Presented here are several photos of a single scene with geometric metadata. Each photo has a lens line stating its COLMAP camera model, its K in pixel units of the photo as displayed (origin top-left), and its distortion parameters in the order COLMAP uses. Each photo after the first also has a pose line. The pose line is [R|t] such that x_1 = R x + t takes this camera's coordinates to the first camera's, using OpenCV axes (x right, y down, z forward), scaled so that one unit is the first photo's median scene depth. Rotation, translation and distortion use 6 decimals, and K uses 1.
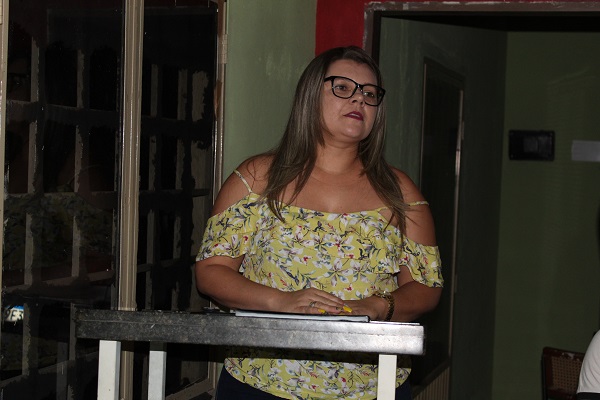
lens RADIAL K [[1115.8, 0, 300.0], [0, 1115.8, 200.0], [0, 0, 1]] dist [-0.005390, 0.058237]
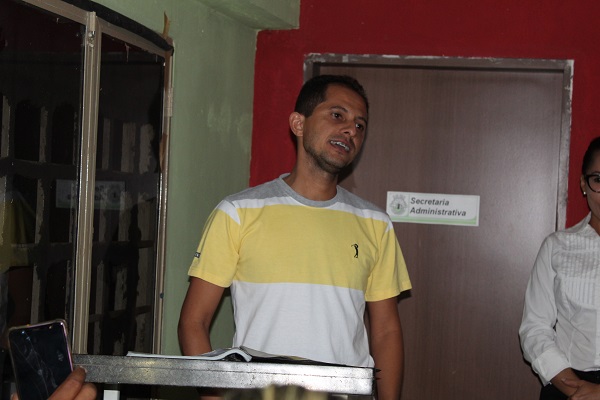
lens RADIAL K [[1311.8, 0, 300.0], [0, 1311.8, 200.0], [0, 0, 1]] dist [0.034057, 0.091368]
pose [[0.996961, 0.010441, 0.077201, -0.042707], [-0.007346, 0.999162, -0.040270, 0.000141], [-0.077557, 0.039580, 0.996202, -0.196337]]
